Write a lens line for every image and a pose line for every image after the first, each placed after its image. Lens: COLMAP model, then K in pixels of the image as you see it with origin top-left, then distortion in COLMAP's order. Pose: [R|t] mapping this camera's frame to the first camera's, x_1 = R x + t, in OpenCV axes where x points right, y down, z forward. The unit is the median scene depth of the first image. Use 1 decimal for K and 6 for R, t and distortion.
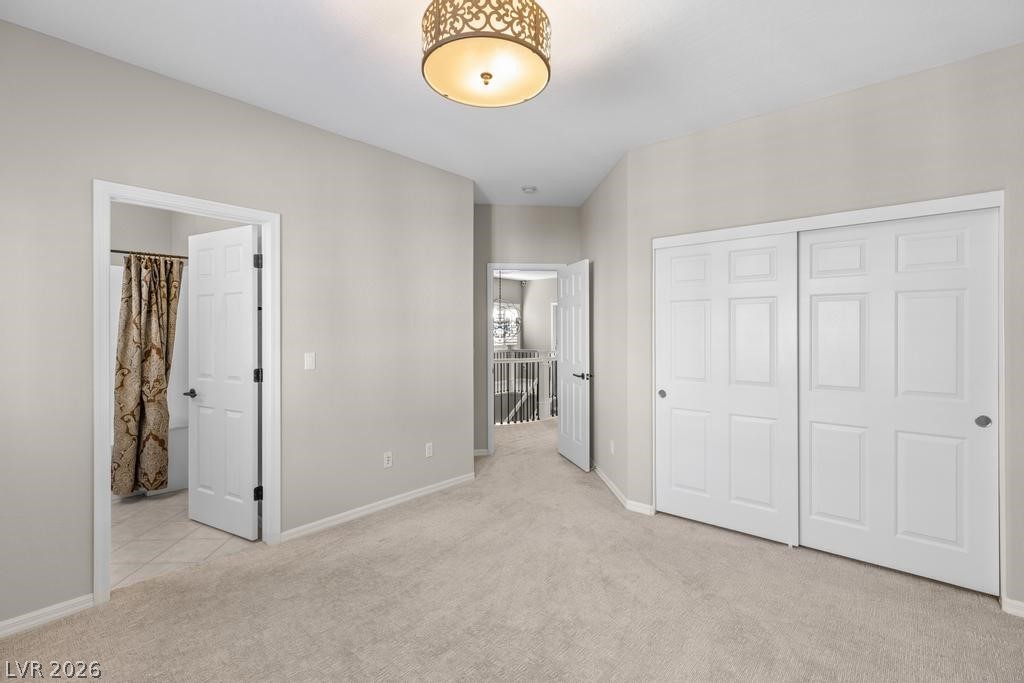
lens RADIAL K [[464.5, 0, 514.2], [0, 464.5, 336.4], [0, 0, 1]] dist [0.004291, 0.000213]
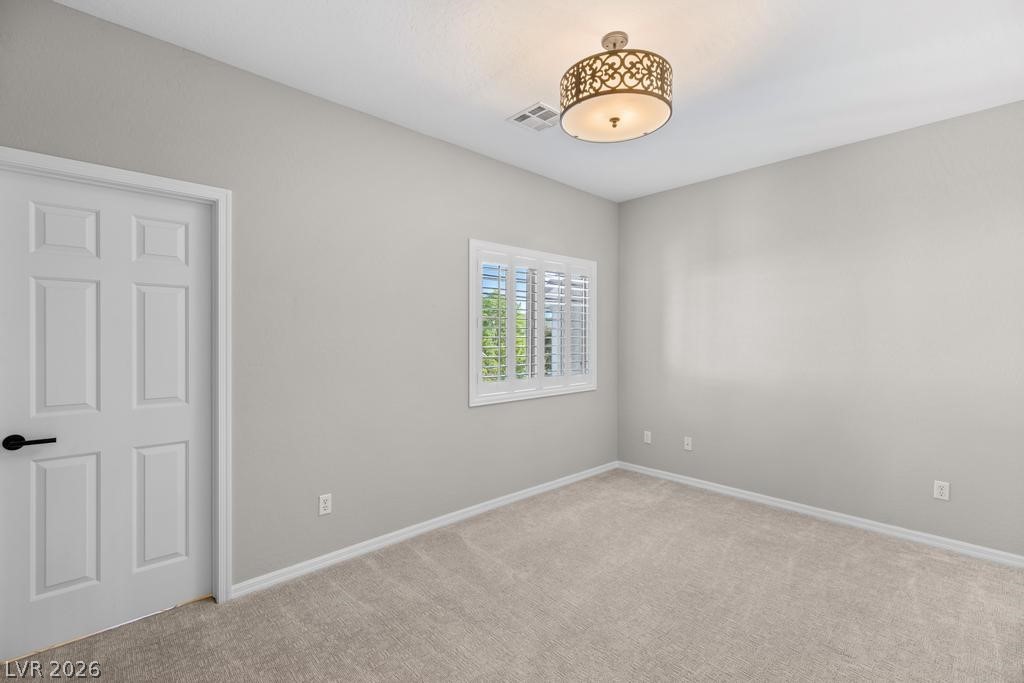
lens RADIAL K [[464.5, 0, 509.9], [0, 464.5, 343.1], [0, 0, 1]] dist [0.004291, 0.000213]
pose [[0.983680, -0.002768, -0.179904, -0.124451], [0.004100, 0.999967, 0.007031, -0.002250], [0.179879, -0.007654, 0.983659, -0.240610]]
